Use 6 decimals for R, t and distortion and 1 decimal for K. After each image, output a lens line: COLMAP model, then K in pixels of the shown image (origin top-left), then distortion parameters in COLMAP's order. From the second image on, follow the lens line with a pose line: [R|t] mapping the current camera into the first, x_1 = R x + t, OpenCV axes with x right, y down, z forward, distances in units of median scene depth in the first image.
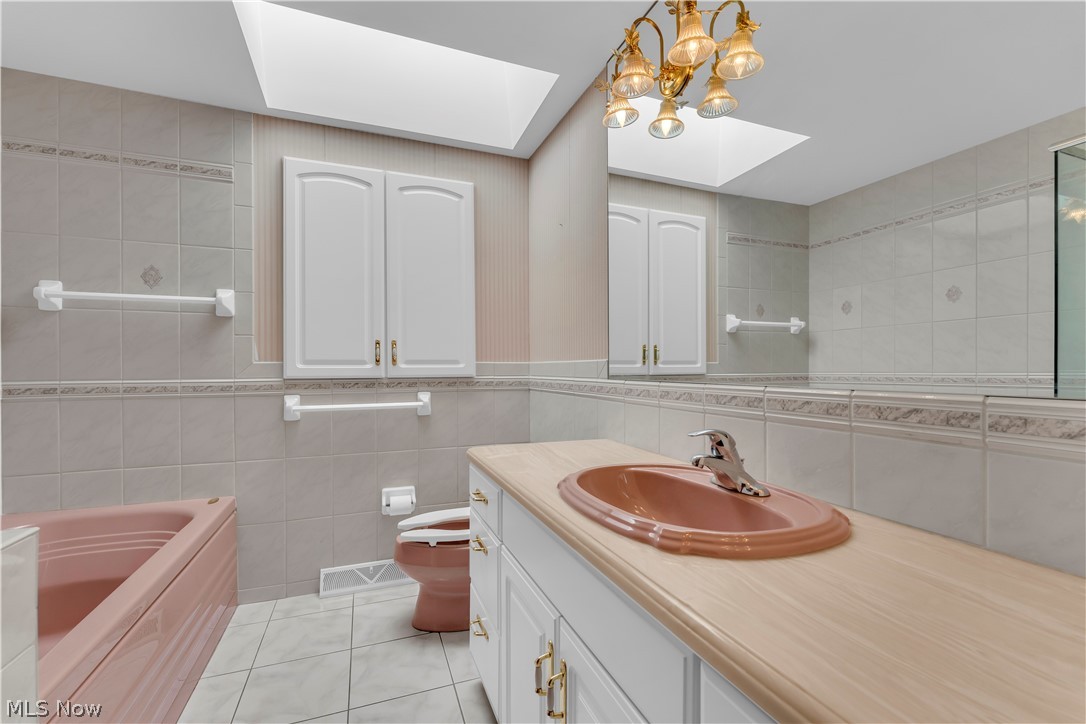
lens RADIAL K [[467.5, 0, 542.5], [0, 467.5, 367.0], [0, 0, 1]] dist [-0.000152, 0.000002]
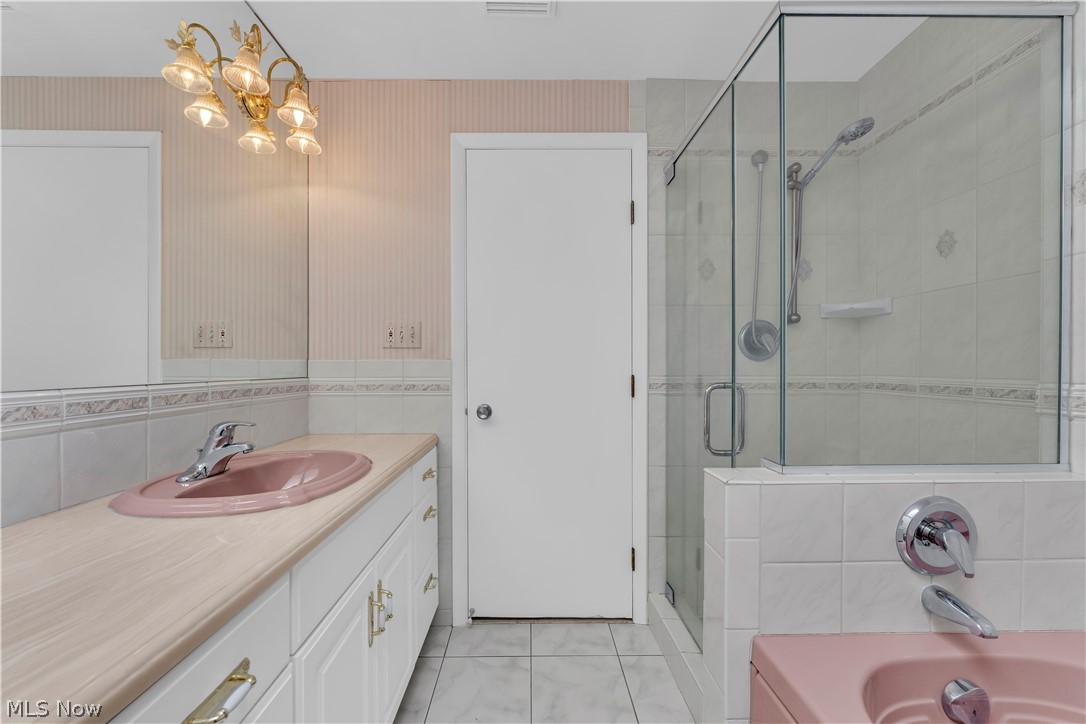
lens RADIAL K [[467.5, 0, 540.7], [0, 467.5, 366.6], [0, 0, 1]] dist [-0.000152, 0.000002]
pose [[-0.942024, 0.003607, 0.335526, -0.705023], [0.002863, 0.999992, -0.002714, 0.006485], [-0.335533, -0.001596, -0.942027, 1.774879]]
